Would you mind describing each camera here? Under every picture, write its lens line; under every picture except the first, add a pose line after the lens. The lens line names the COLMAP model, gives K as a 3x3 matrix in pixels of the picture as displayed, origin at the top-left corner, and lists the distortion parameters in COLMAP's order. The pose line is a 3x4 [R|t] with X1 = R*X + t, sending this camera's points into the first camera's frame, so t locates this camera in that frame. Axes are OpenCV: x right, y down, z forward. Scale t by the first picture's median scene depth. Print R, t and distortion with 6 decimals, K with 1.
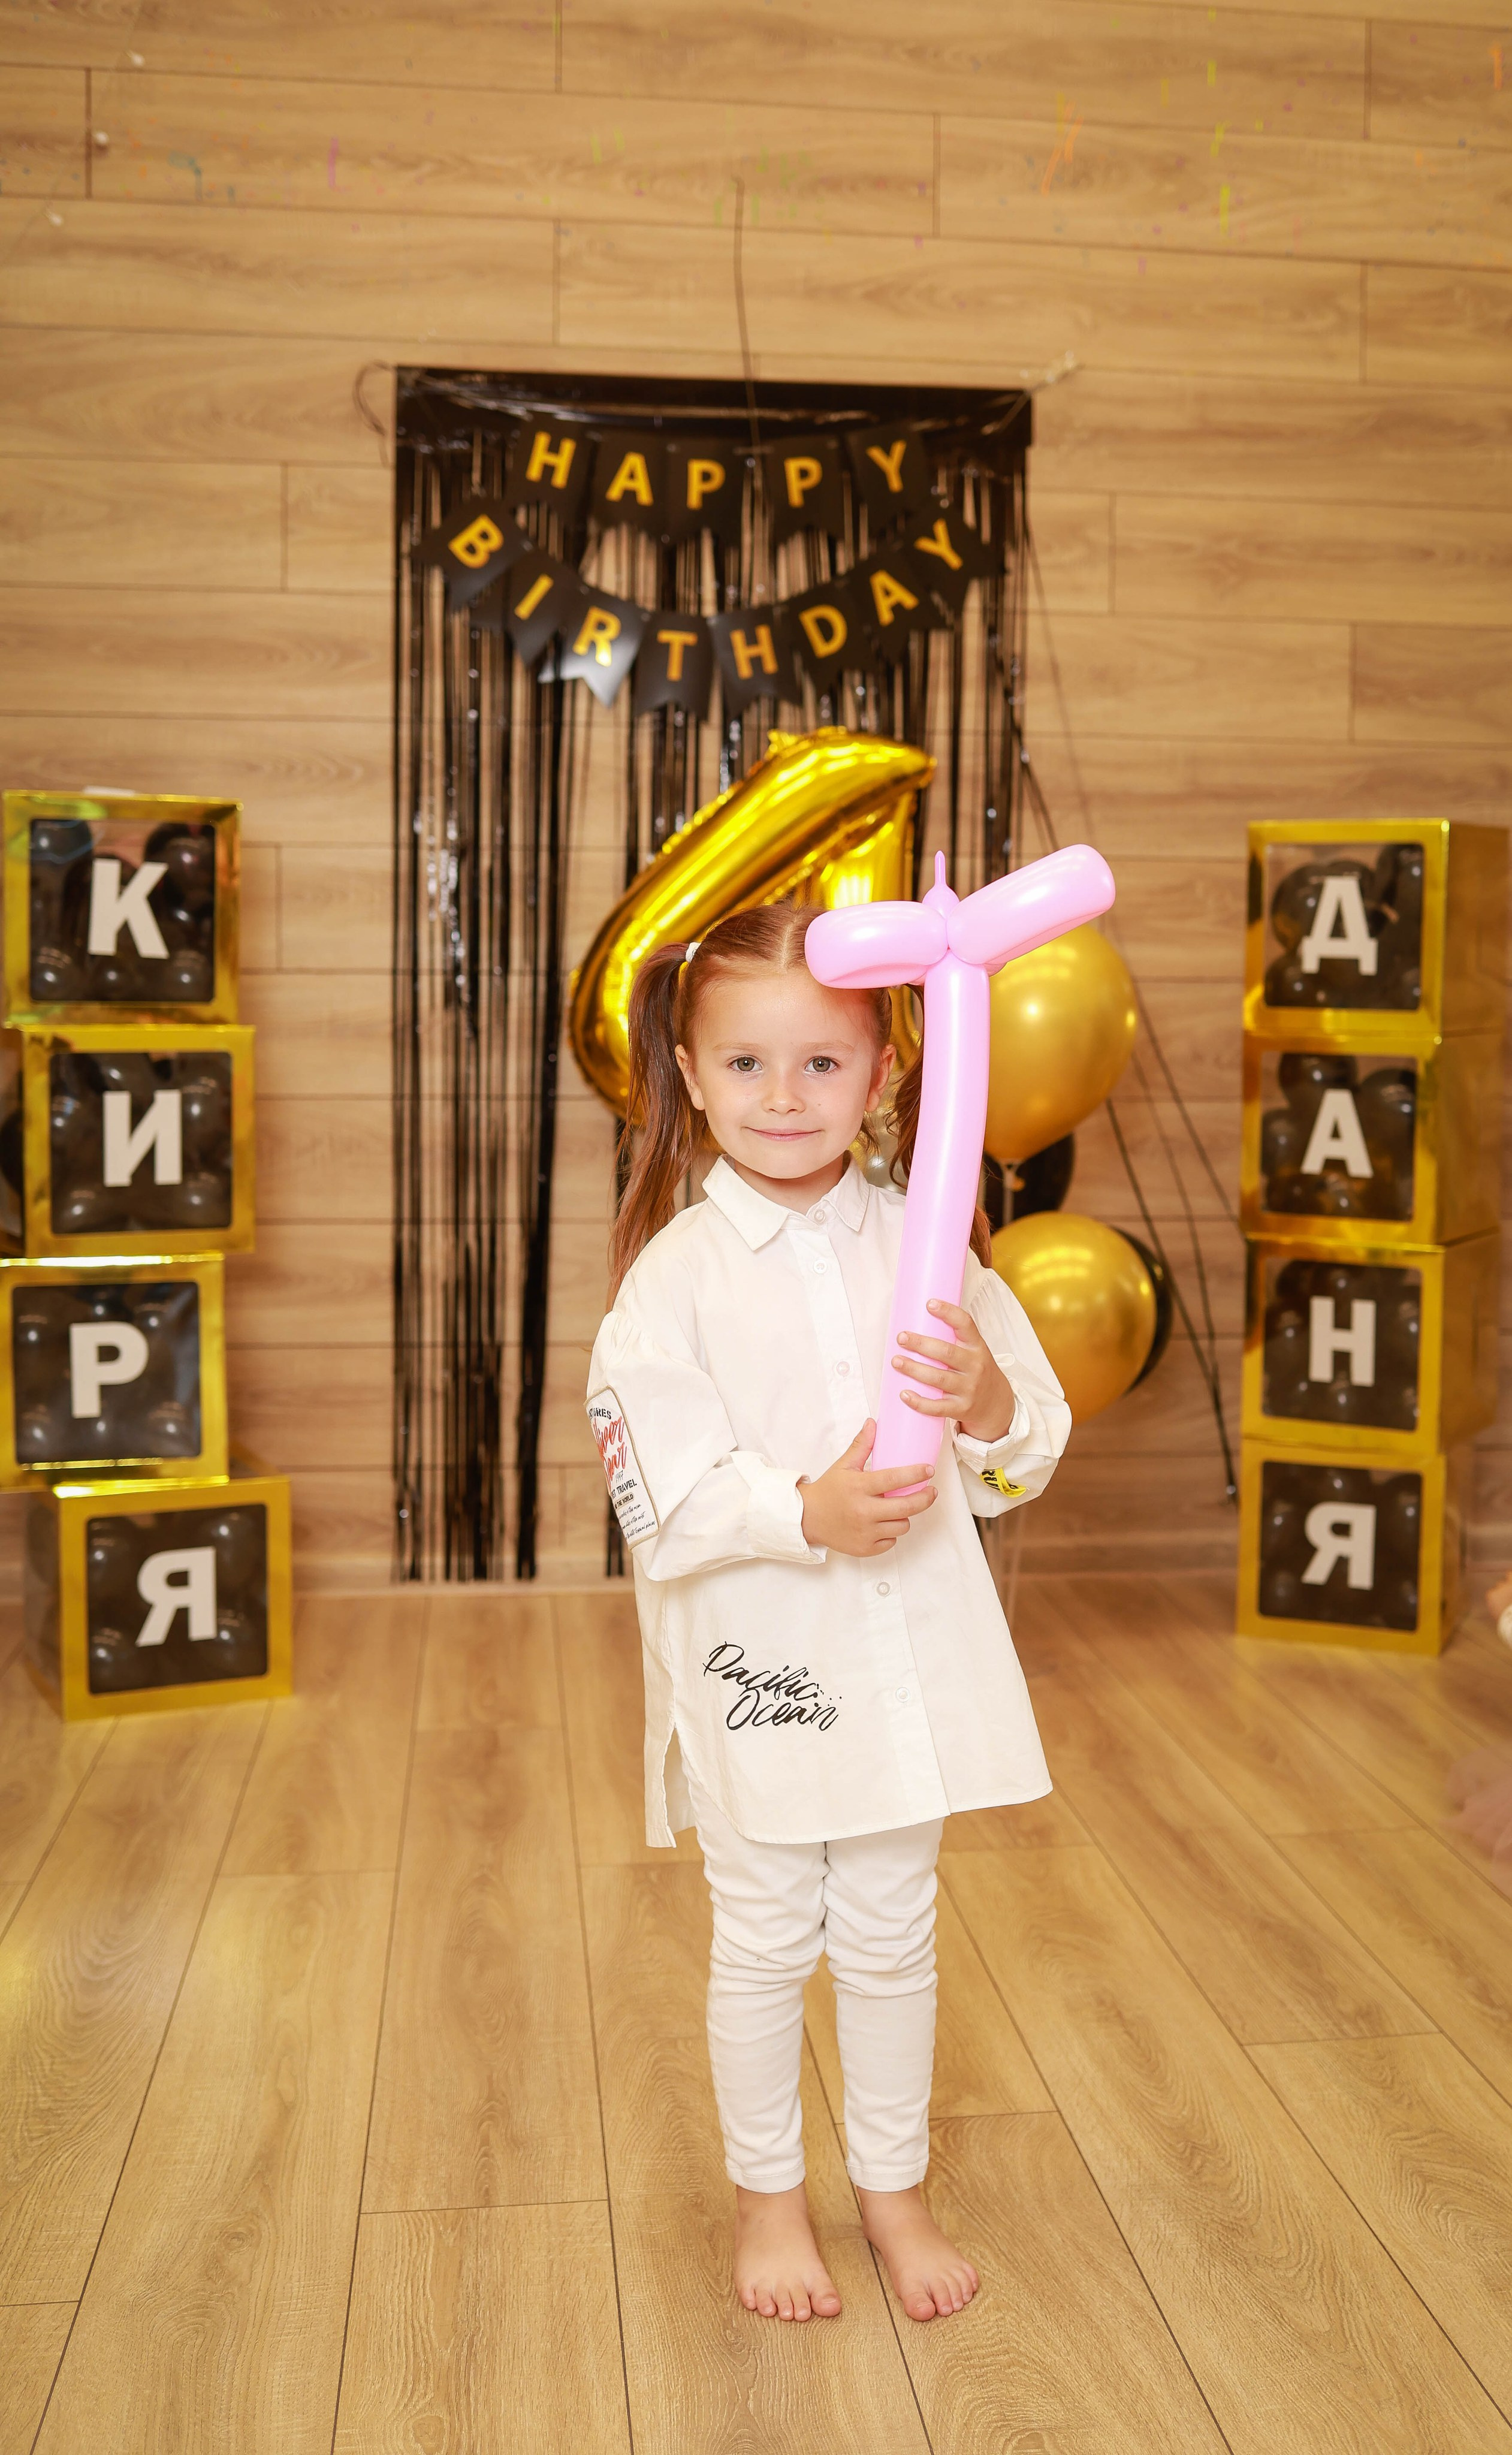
lens RADIAL K [[2284.0, 0, 756.0], [0, 2284.0, 1227.5], [0, 0, 1]] dist [-0.121245, 0.000593]
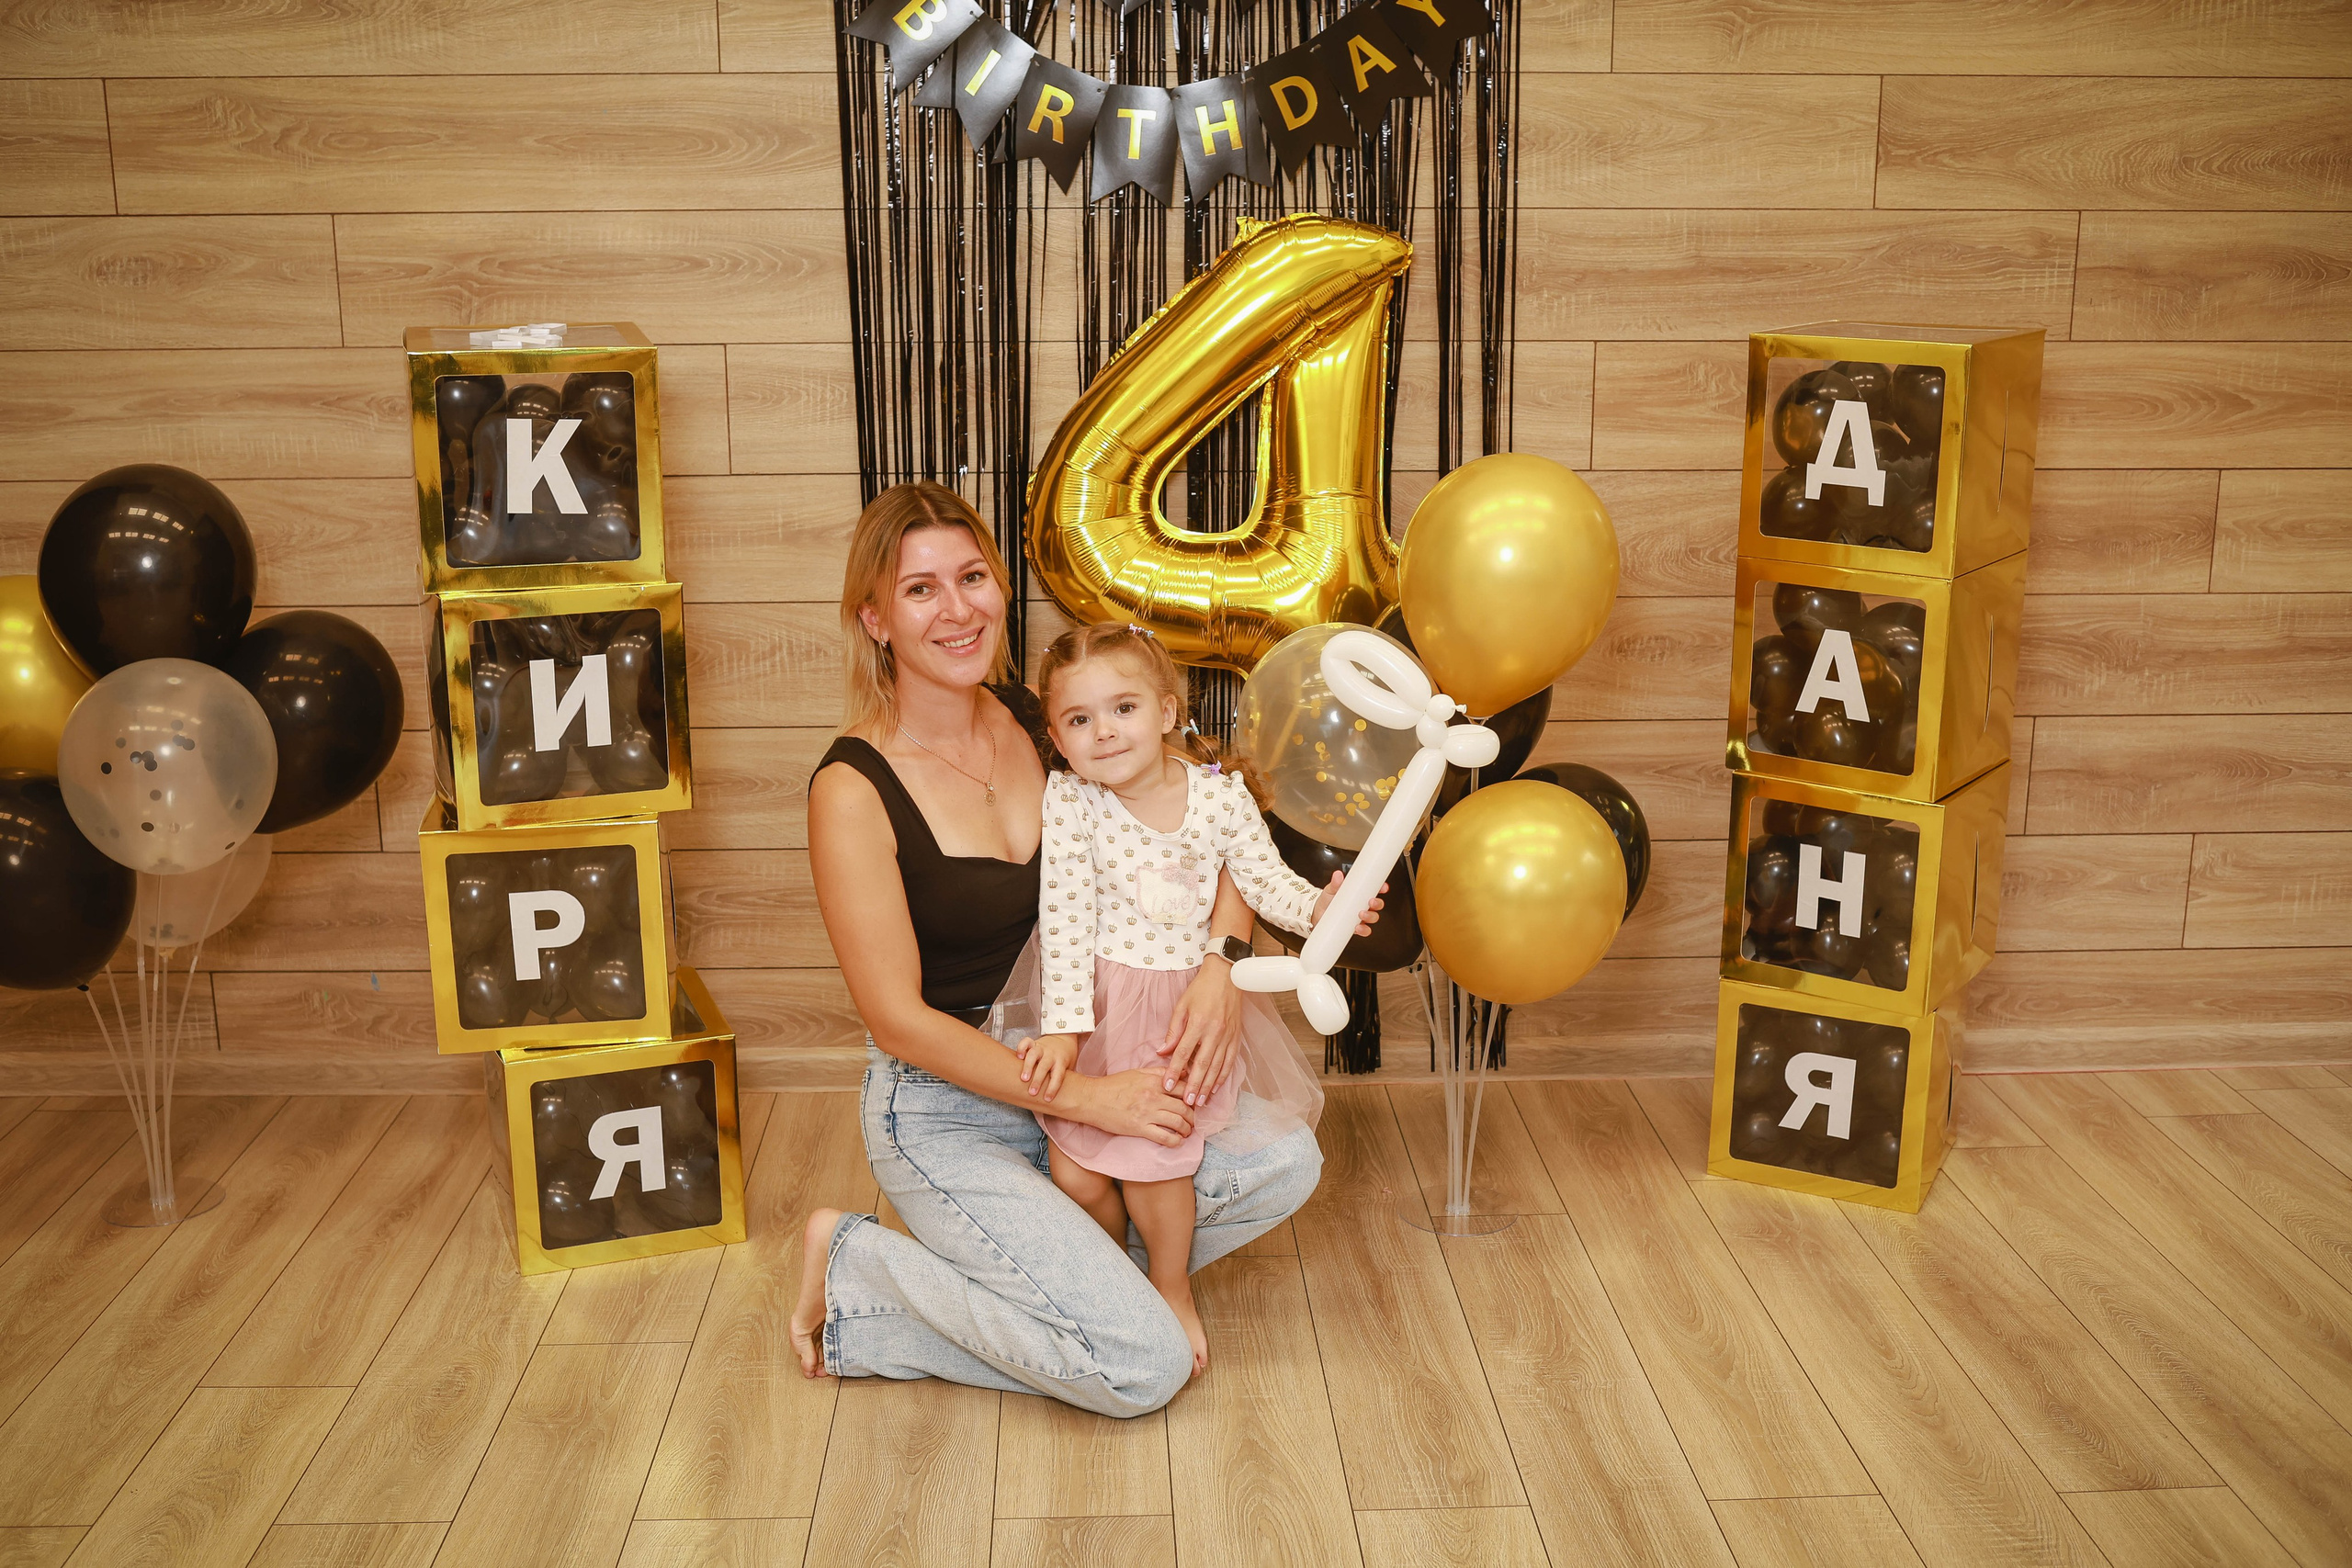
lens RADIAL K [[2111.1, 0, 1112.0], [0, 2111.1, 777.7], [0, 0, 1]] dist [-0.116626, 0.069488]
pose [[0.995329, 0.008412, -0.096178, 0.043197], [0.006356, 0.988327, 0.152215, -0.131168], [0.096336, -0.152115, 0.983657, 0.120856]]
